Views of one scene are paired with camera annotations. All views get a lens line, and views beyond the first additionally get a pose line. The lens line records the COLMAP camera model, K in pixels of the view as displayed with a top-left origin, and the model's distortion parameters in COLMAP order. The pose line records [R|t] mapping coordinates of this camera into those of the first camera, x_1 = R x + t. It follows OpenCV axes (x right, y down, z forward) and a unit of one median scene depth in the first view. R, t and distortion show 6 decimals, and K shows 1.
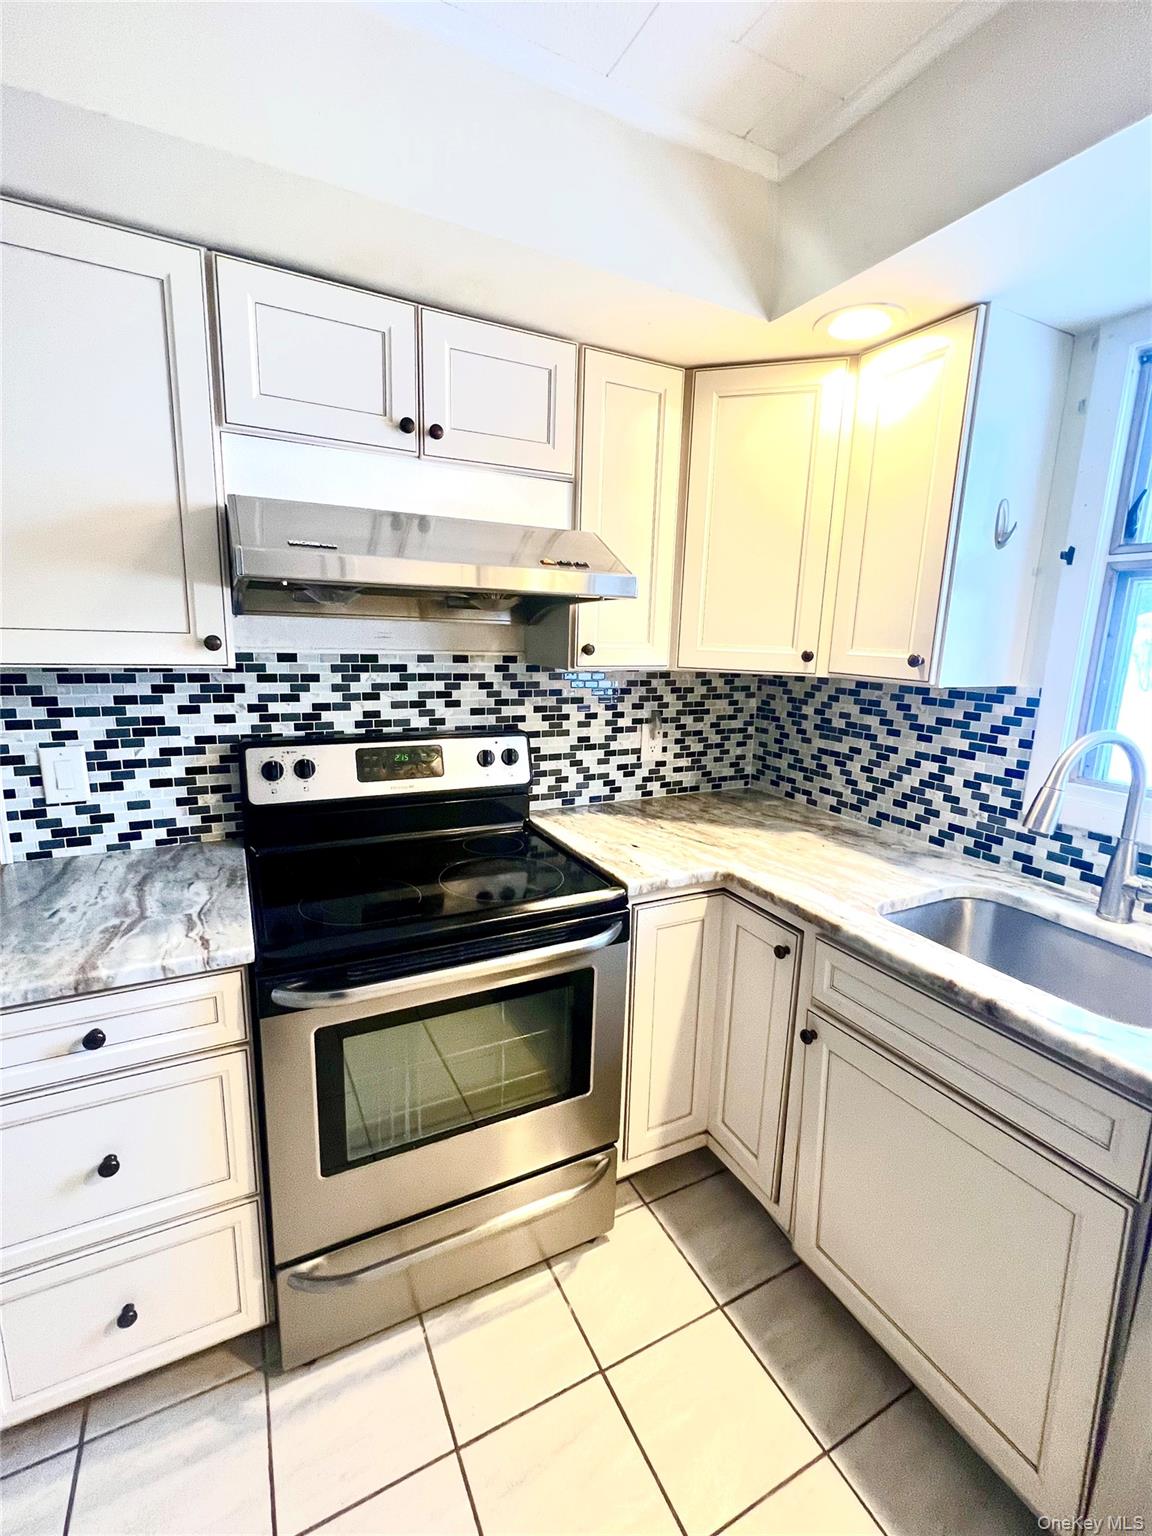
lens RADIAL K [[668.5, 0, 578.3], [0, 668.5, 762.8], [0, 0, 1]] dist [-0.006085, 0.001016]
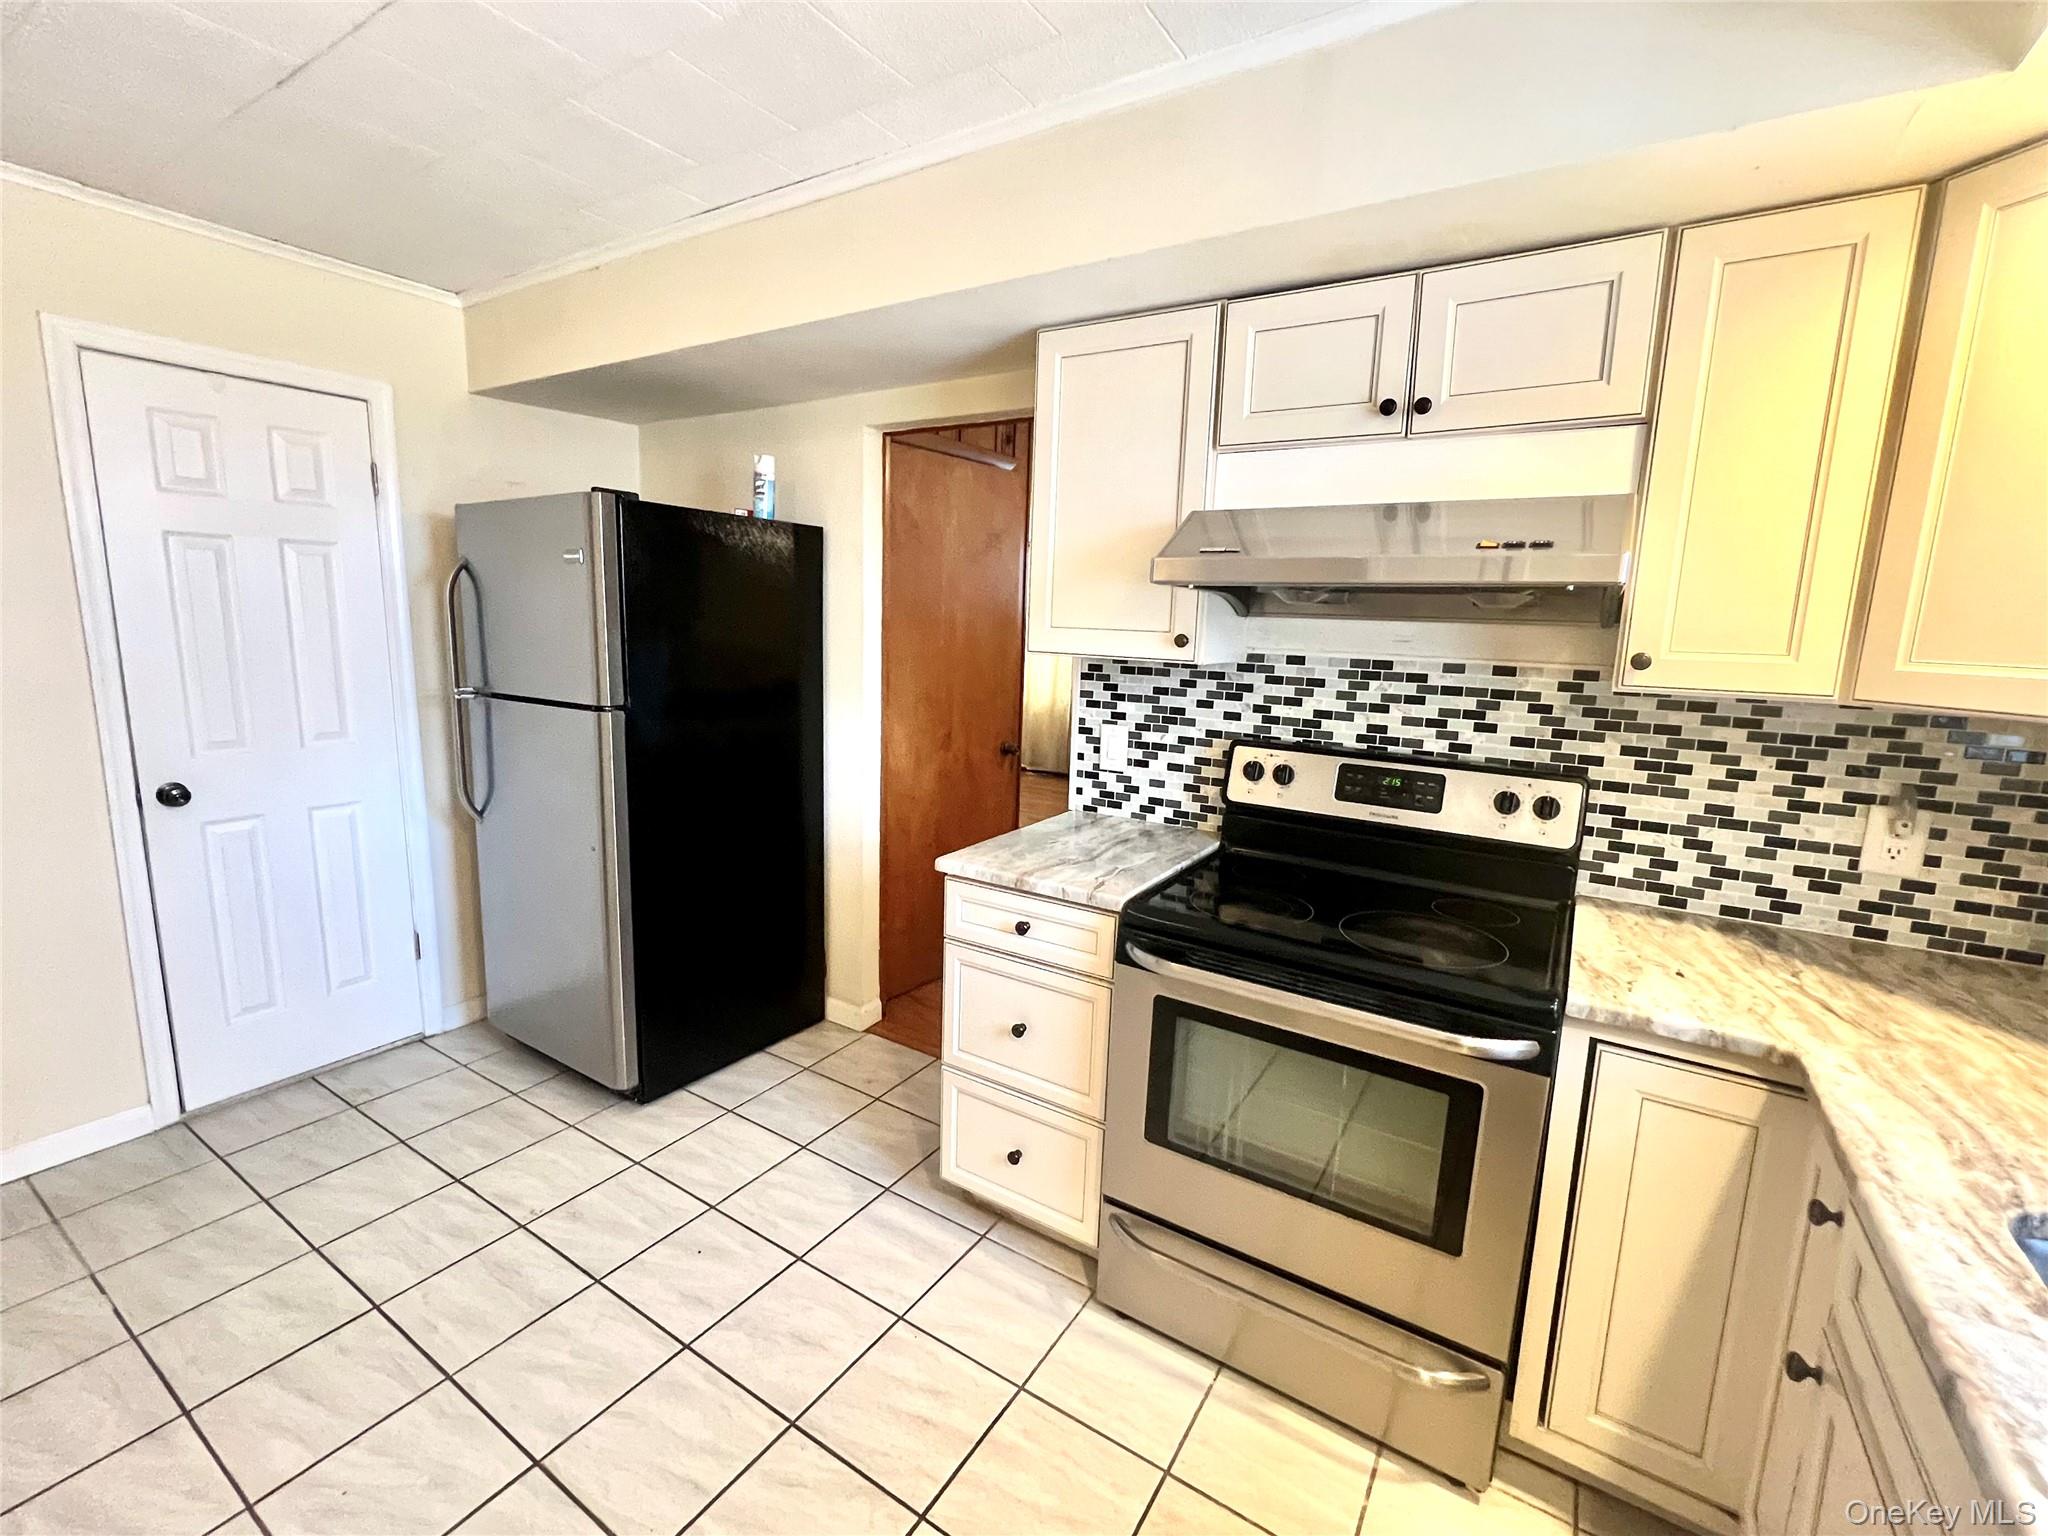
lens RADIAL K [[891.3, 0, 1014.9], [0, 891.3, 762.5], [0, 0, 1]] dist [-0.006085, 0.001016]
pose [[0.491766, 0.127486, -0.861344, 0.493468], [-0.182674, 0.982314, 0.041097, 0.009507], [0.851350, 0.137135, 0.506357, 0.017942]]
